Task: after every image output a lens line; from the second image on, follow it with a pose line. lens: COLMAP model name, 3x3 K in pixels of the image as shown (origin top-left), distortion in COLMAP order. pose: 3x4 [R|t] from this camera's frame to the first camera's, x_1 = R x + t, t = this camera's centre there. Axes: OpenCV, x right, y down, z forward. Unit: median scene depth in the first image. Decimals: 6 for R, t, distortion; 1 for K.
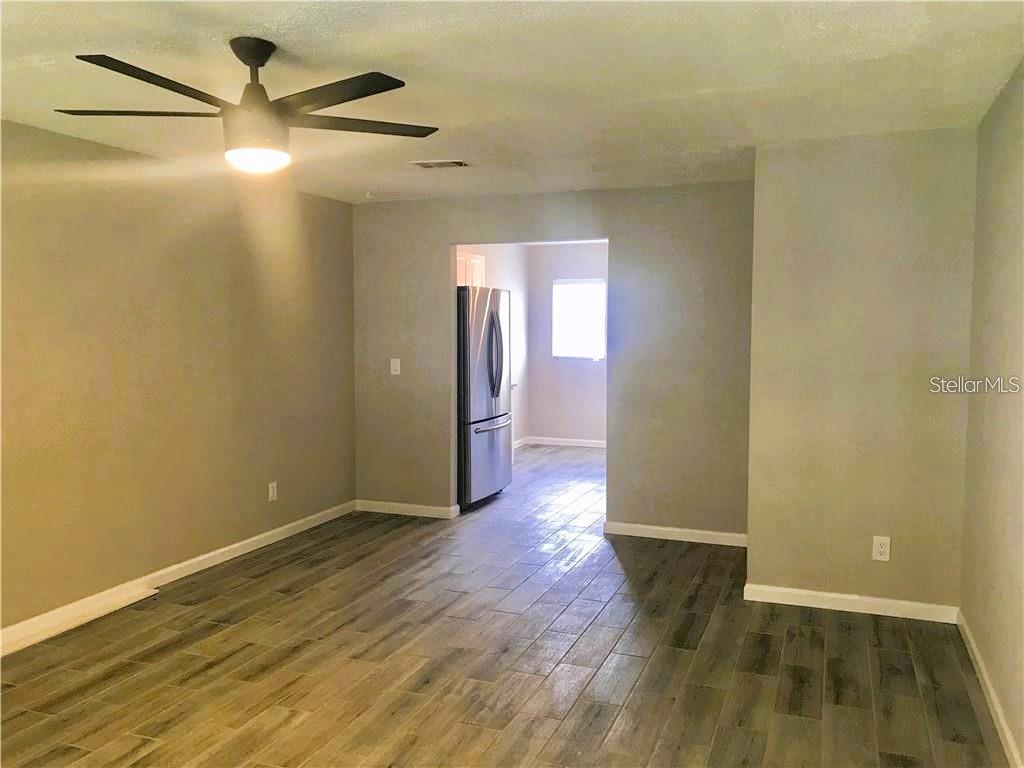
lens RADIAL K [[837.7, 0, 512.0], [0, 837.7, 384.0], [0, 0, 1]] dist [-0.000422, -0.001937]
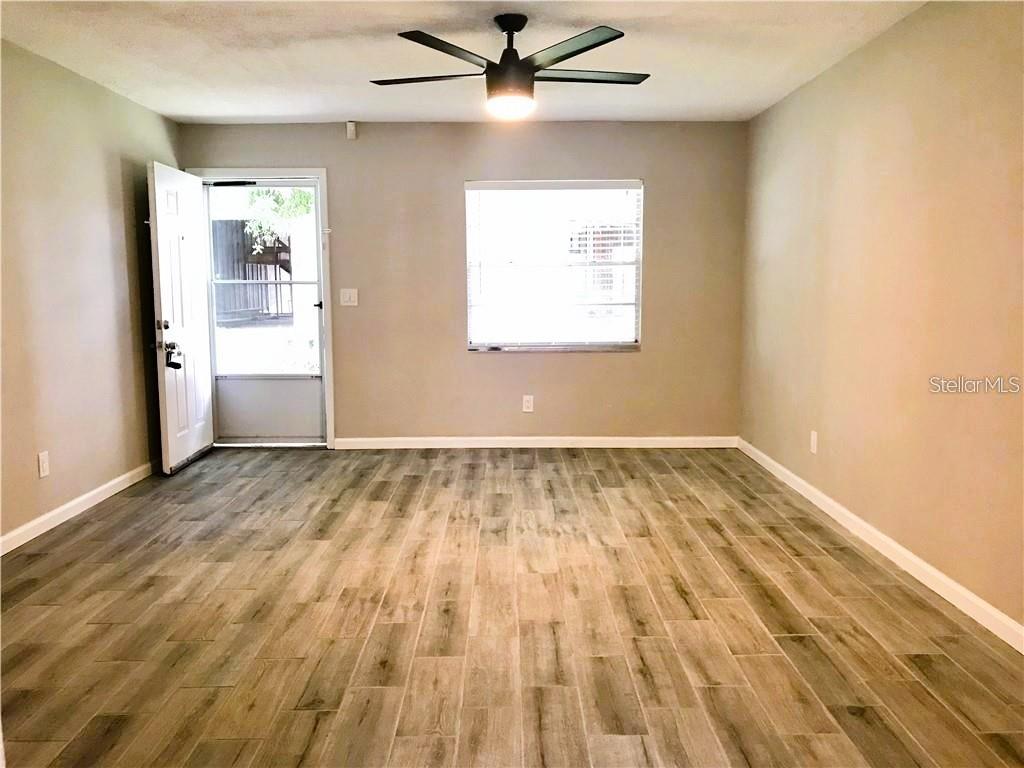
lens RADIAL K [[837.7, 0, 512.0], [0, 837.7, 384.0], [0, 0, 1]] dist [-0.000422, -0.001937]
pose [[-0.930205, 0.048084, -0.363878, 0.143835], [-0.022833, 0.981881, 0.188119, -0.063554], [0.366330, 0.183298, -0.912252, 1.673085]]
